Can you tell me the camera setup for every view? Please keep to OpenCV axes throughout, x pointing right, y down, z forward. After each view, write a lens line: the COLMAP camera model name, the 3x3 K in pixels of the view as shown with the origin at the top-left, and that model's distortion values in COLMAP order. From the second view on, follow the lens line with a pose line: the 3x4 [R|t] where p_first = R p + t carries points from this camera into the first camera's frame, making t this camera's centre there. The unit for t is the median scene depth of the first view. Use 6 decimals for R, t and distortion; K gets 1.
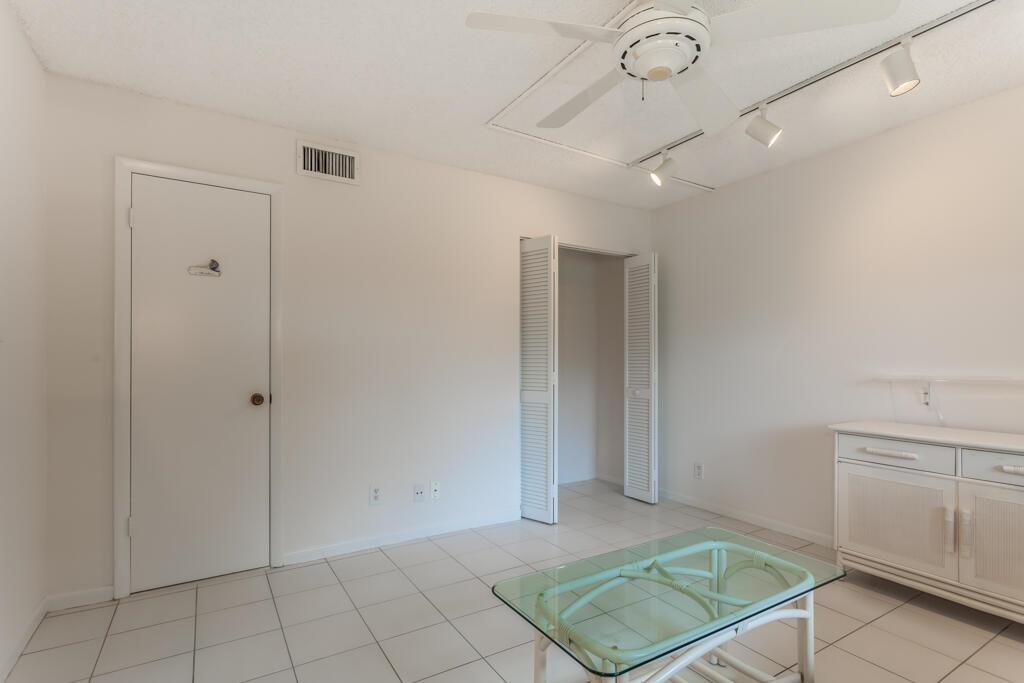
lens RADIAL K [[498.1, 0, 510.1], [0, 498.1, 362.3], [0, 0, 1]] dist [0.001037, 0.000350]
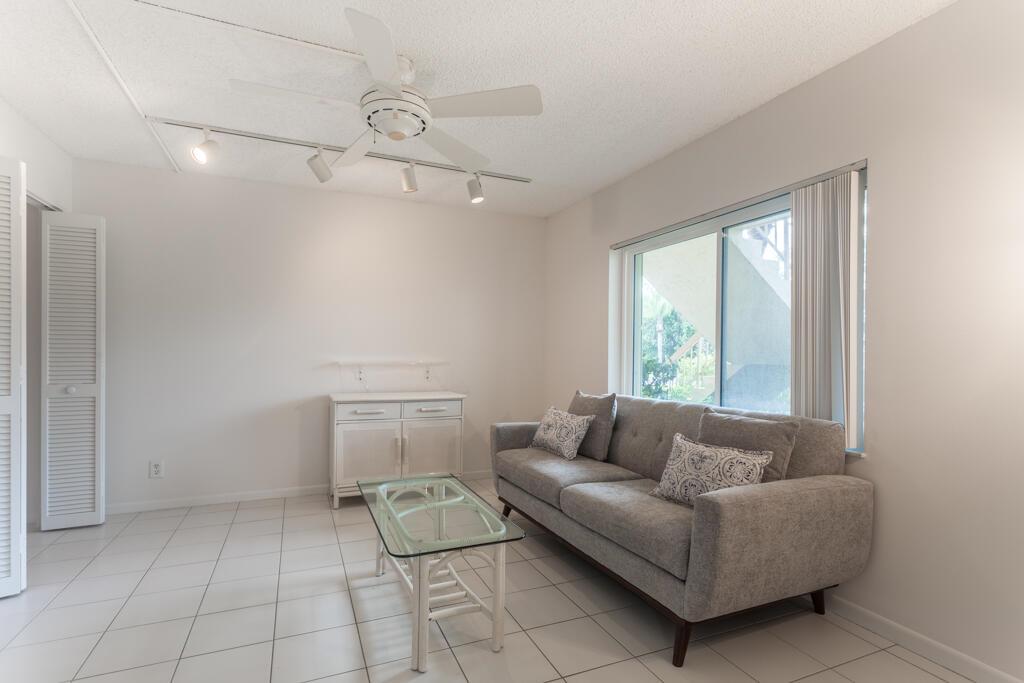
lens RADIAL K [[483.9, 0, 510.3], [0, 483.9, 353.8], [0, 0, 1]] dist [0.000664, 0.000124]
pose [[0.130247, -0.003492, 0.991475, -0.610436], [-0.006808, 0.999967, 0.004416, -0.005387], [-0.991458, -0.007325, 0.130219, 0.345541]]
